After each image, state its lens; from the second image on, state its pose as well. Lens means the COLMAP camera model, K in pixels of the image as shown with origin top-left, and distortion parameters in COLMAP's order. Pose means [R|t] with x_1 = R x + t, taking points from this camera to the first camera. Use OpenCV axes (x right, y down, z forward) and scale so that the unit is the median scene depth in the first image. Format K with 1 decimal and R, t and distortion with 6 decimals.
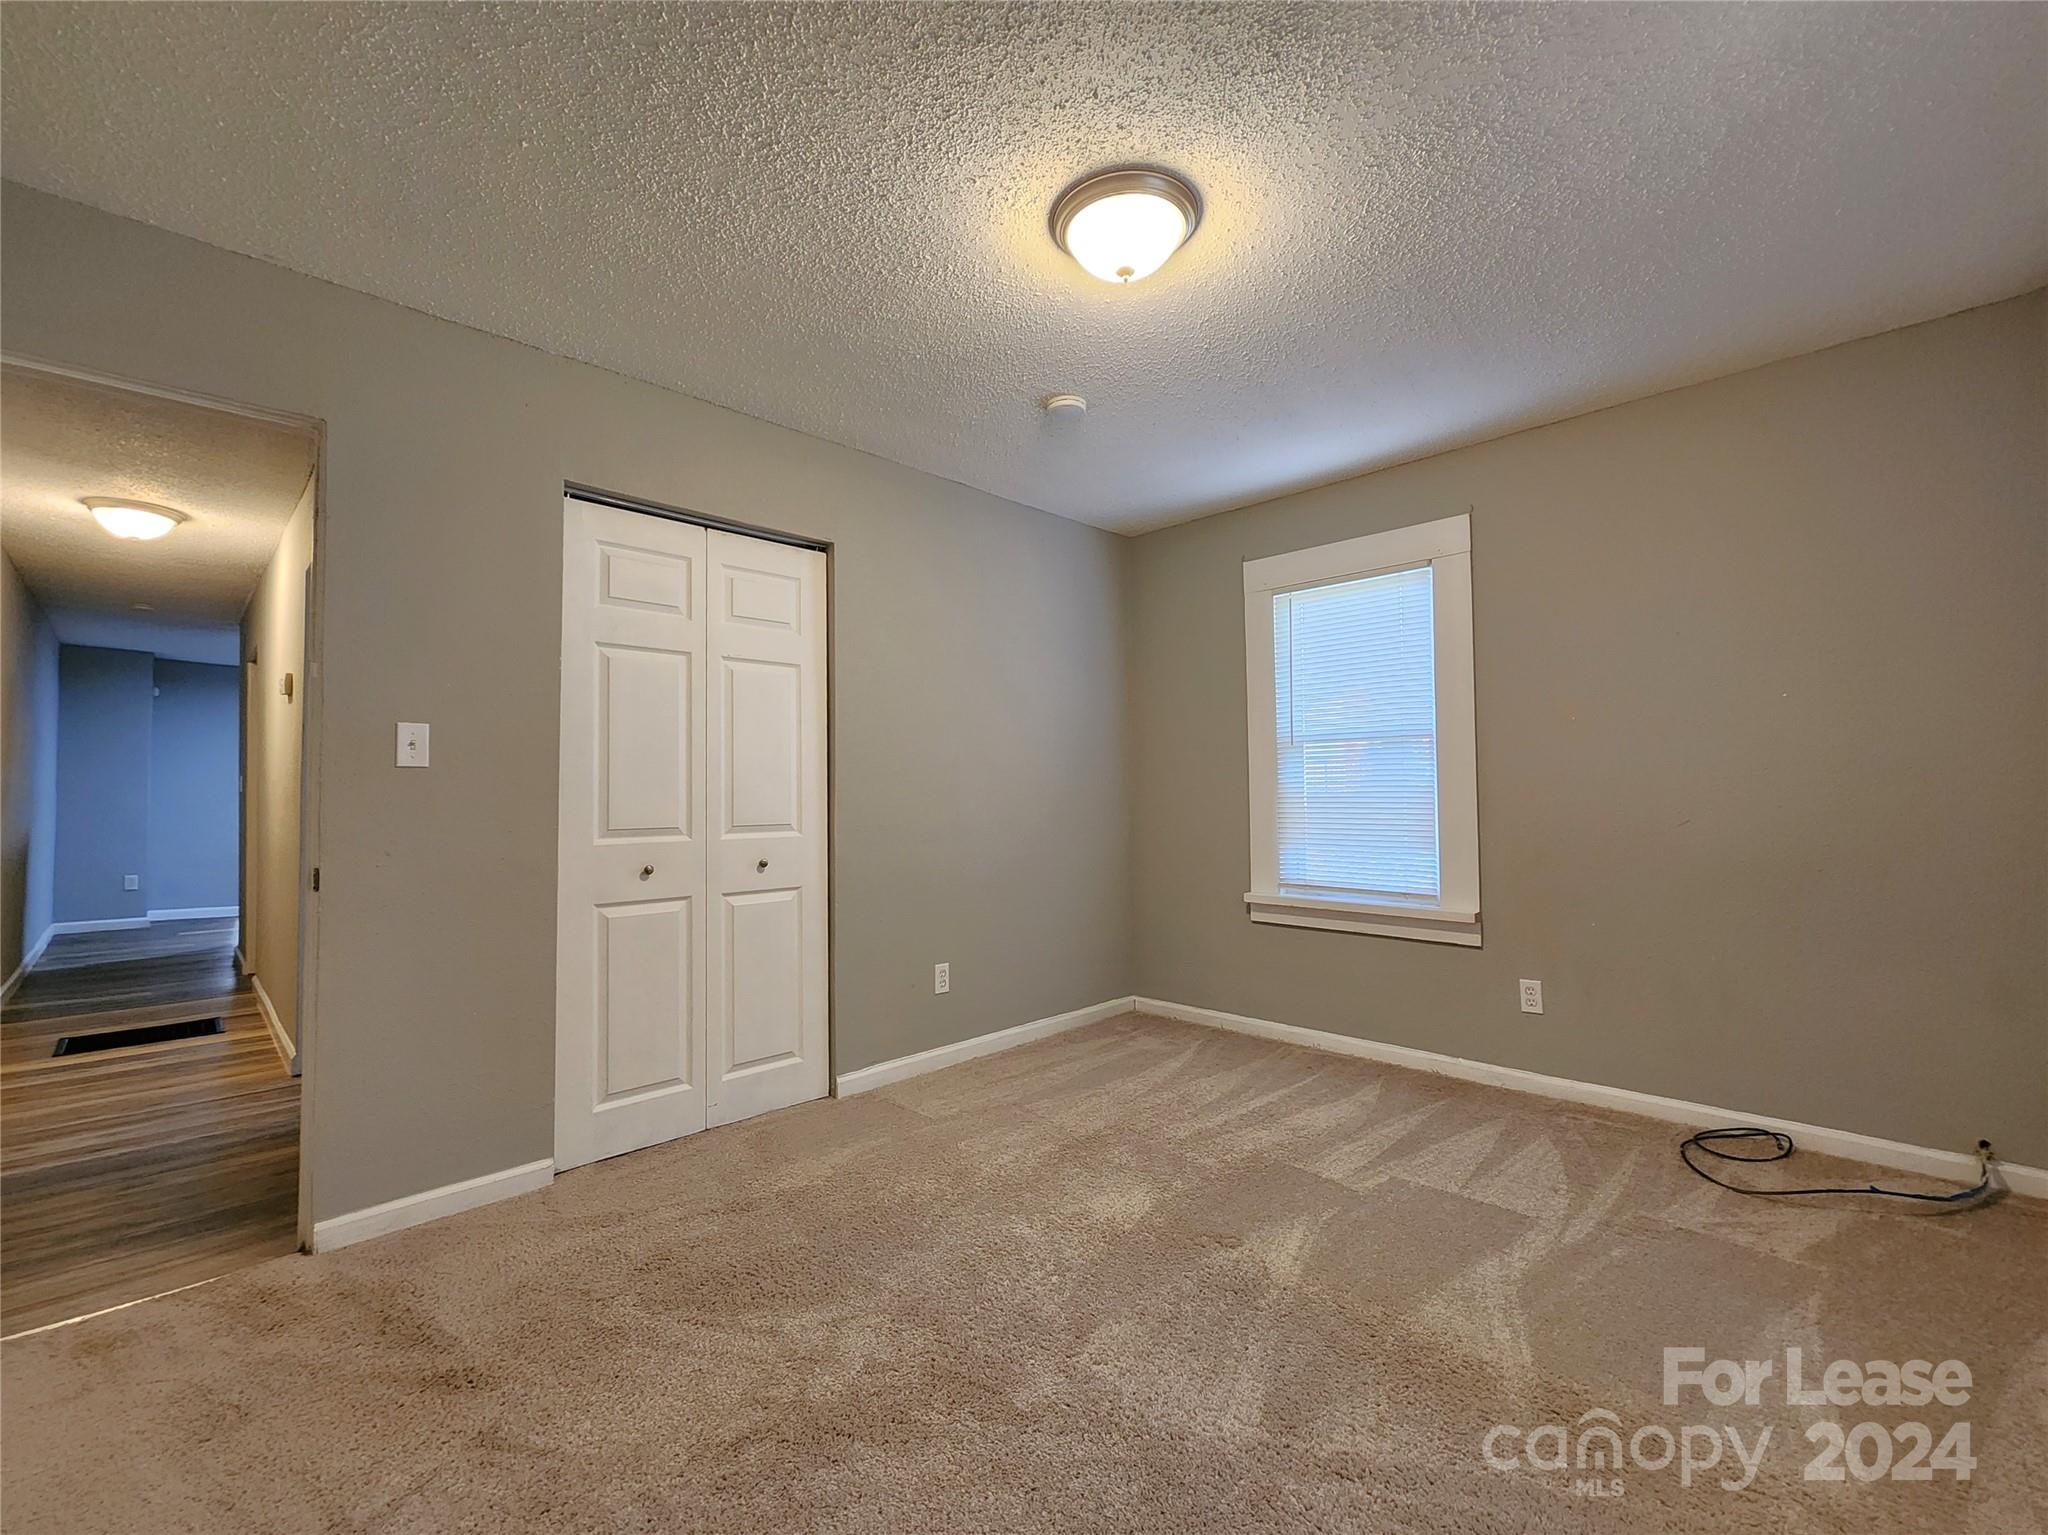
lens RADIAL K [[832.9, 0, 1026.0], [0, 832.9, 775.2], [0, 0, 1]] dist [0.000487, -0.001274]
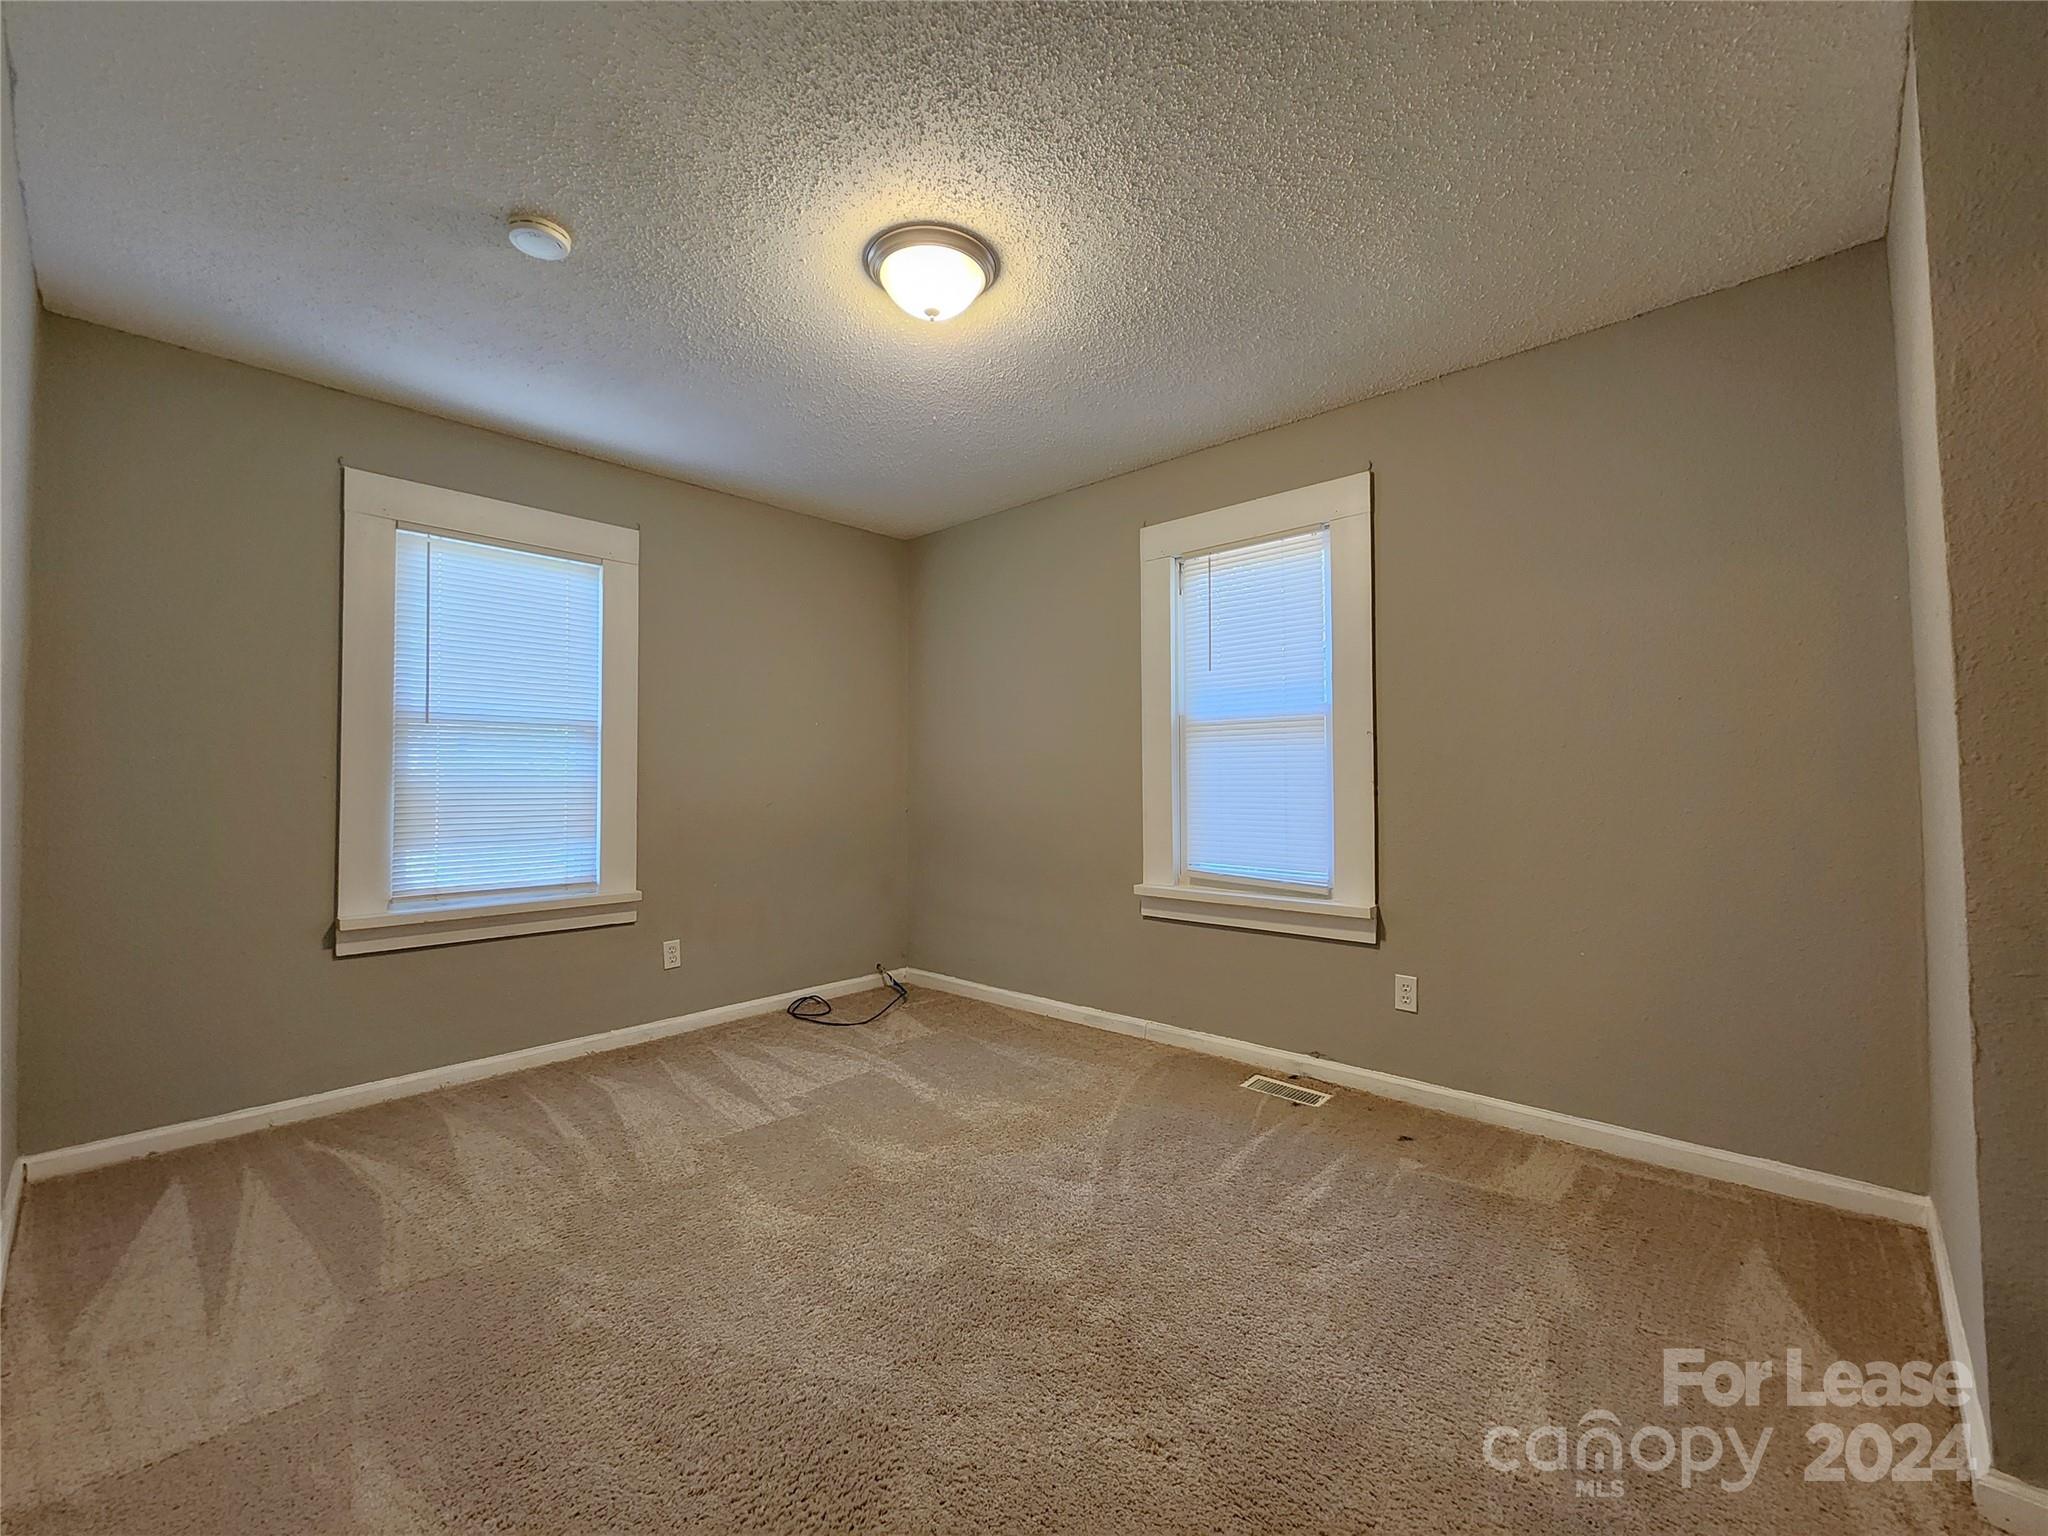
lens RADIAL K [[832.9, 0, 1026.2], [0, 832.9, 769.4], [0, 0, 1]] dist [0.000487, -0.001274]
pose [[-0.018137, 0.022920, 0.999573, -0.577767], [-0.021485, 0.999497, -0.023308, 0.017183], [-0.999605, -0.021898, -0.017636, 0.500367]]
